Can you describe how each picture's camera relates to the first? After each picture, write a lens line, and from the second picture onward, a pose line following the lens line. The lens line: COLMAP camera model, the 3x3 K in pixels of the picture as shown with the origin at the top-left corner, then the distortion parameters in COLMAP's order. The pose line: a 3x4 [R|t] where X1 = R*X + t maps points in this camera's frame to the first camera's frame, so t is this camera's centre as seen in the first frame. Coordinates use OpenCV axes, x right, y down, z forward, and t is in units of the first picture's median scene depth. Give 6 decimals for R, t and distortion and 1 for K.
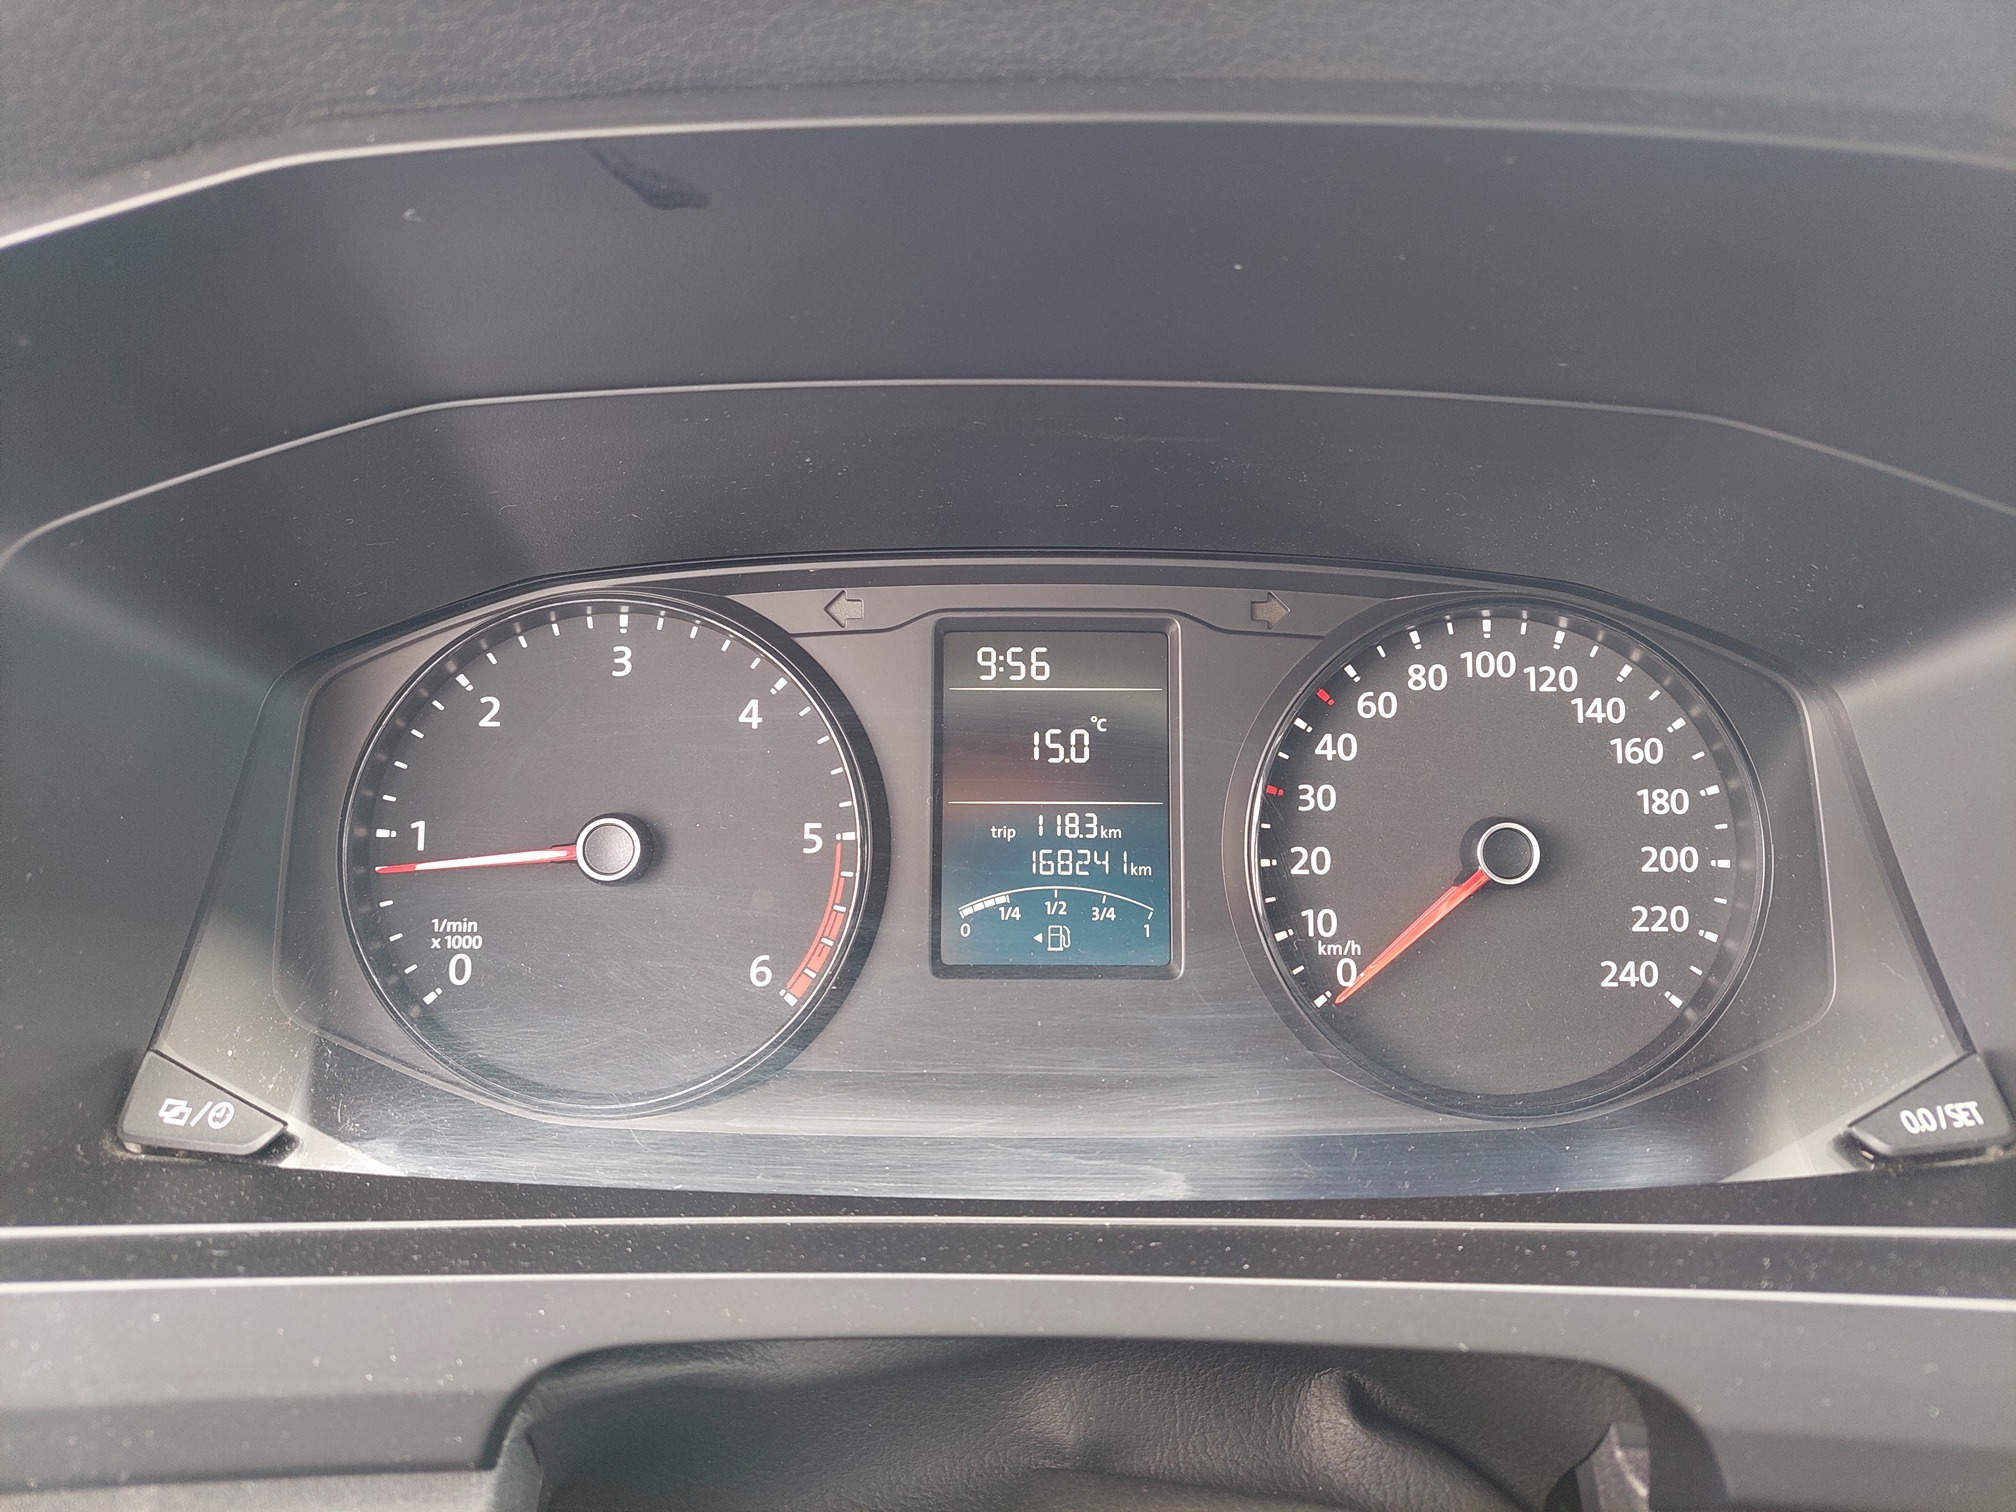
lens RADIAL K [[1556.7, 0, 1000.1], [0, 1556.7, 700.8], [0, 0, 1]] dist [0.040666, -0.051434]
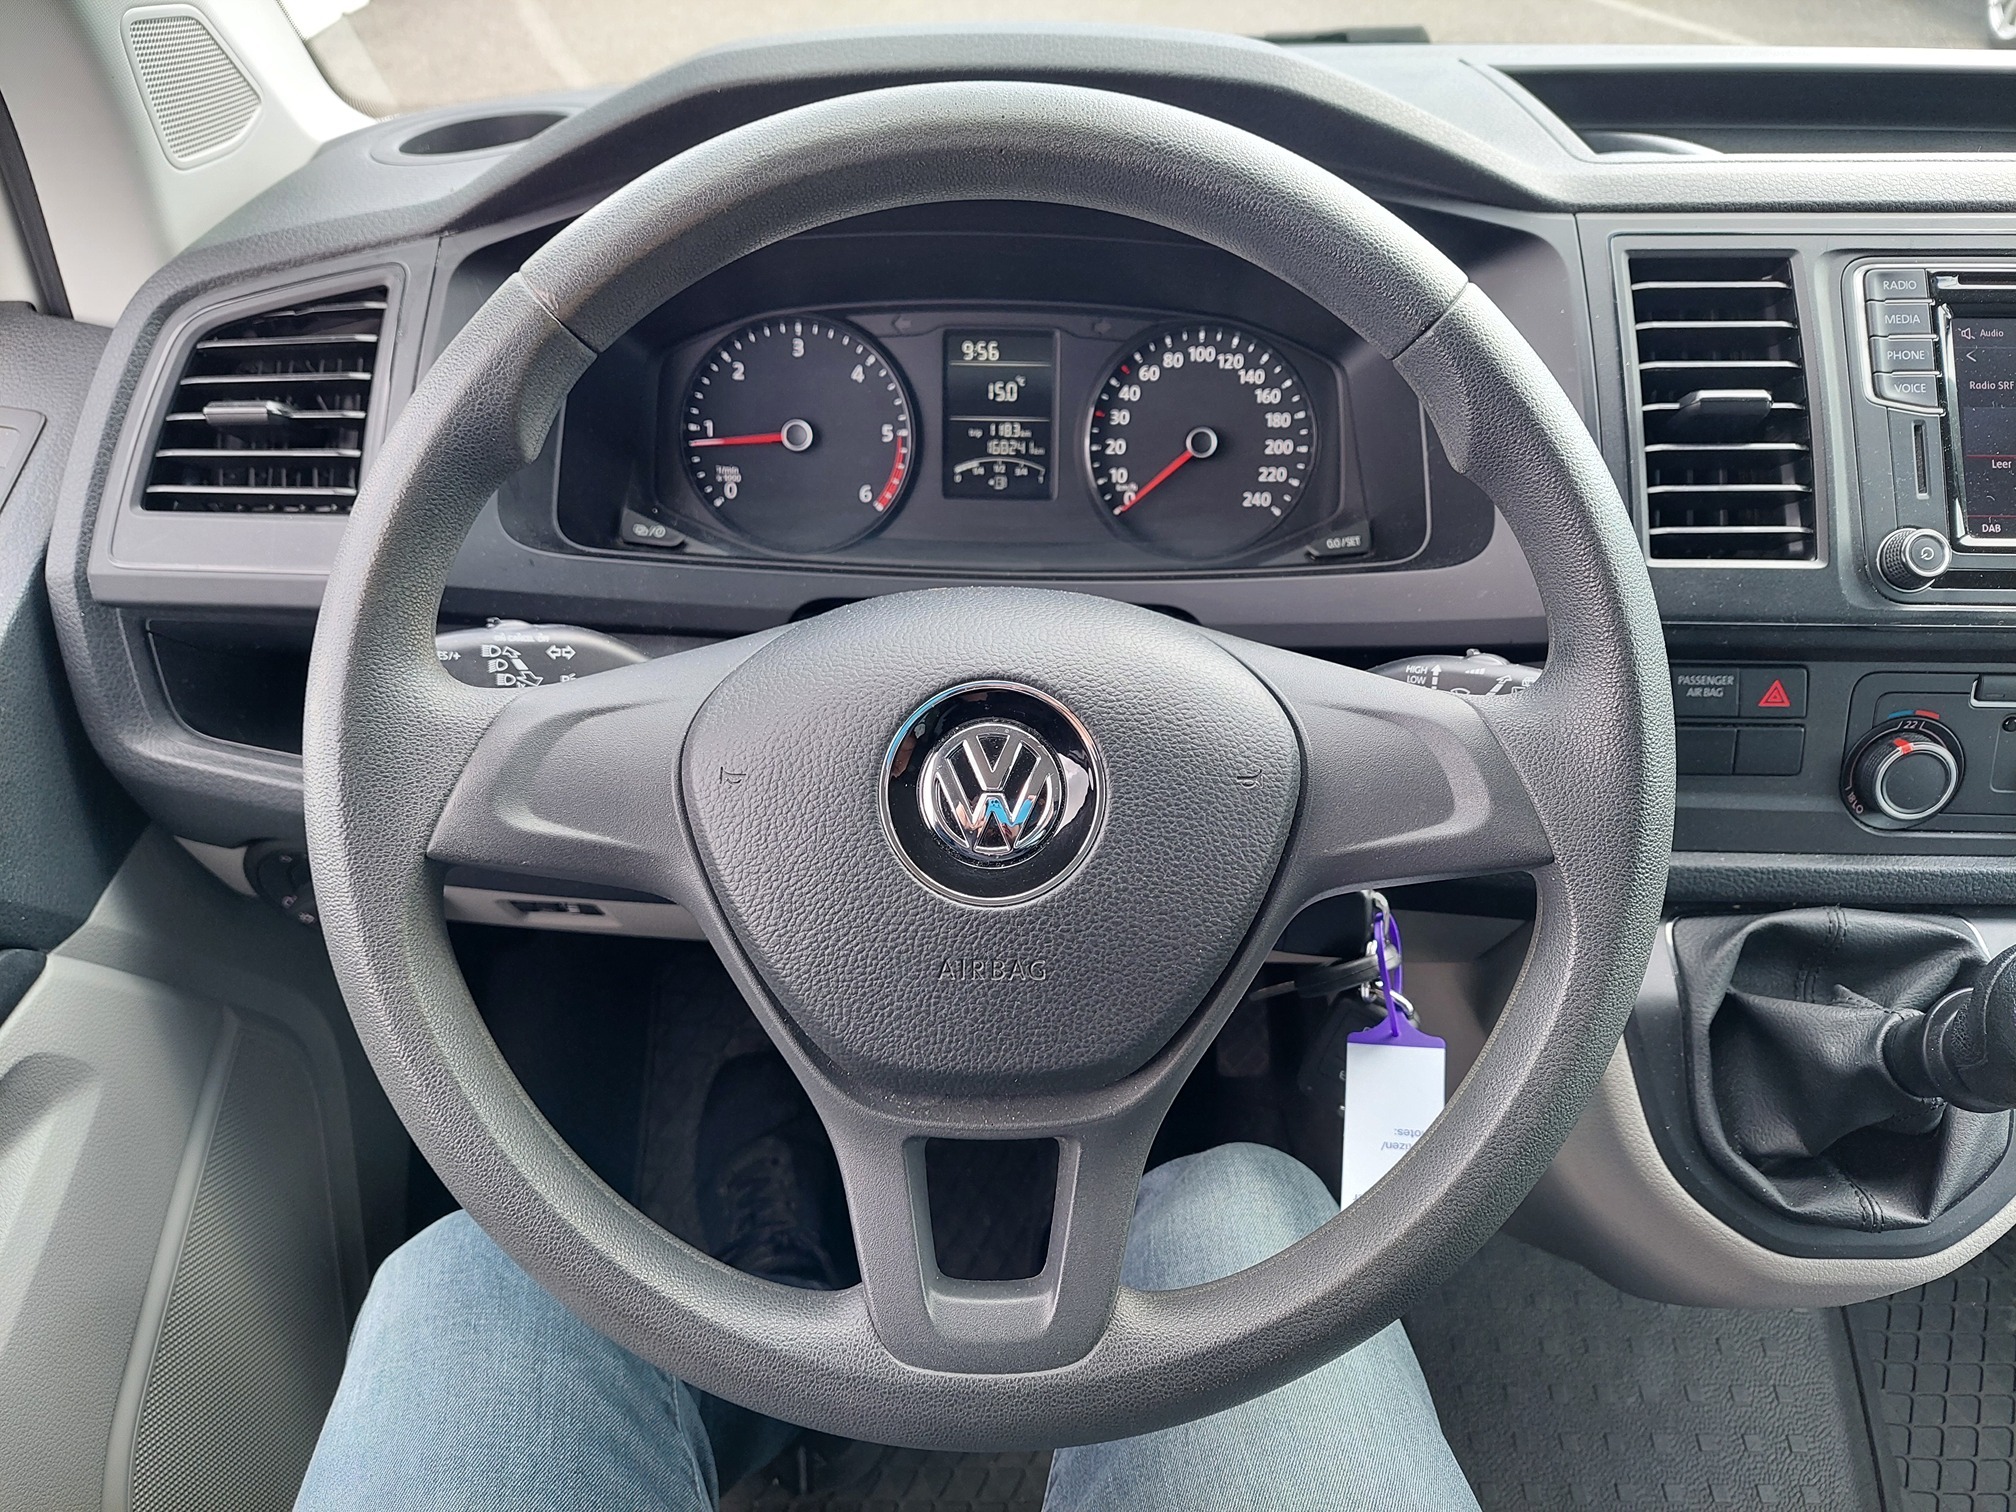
lens RADIAL K [[1556.7, 0, 1014.1], [0, 1556.7, 766.6], [0, 0, 1]] dist [0.040666, -0.051434]
pose [[0.999929, 0.010307, 0.005984, 0.048093], [-0.011396, 0.973874, 0.226804, 0.045184], [-0.003490, -0.226856, 0.973922, -1.221444]]
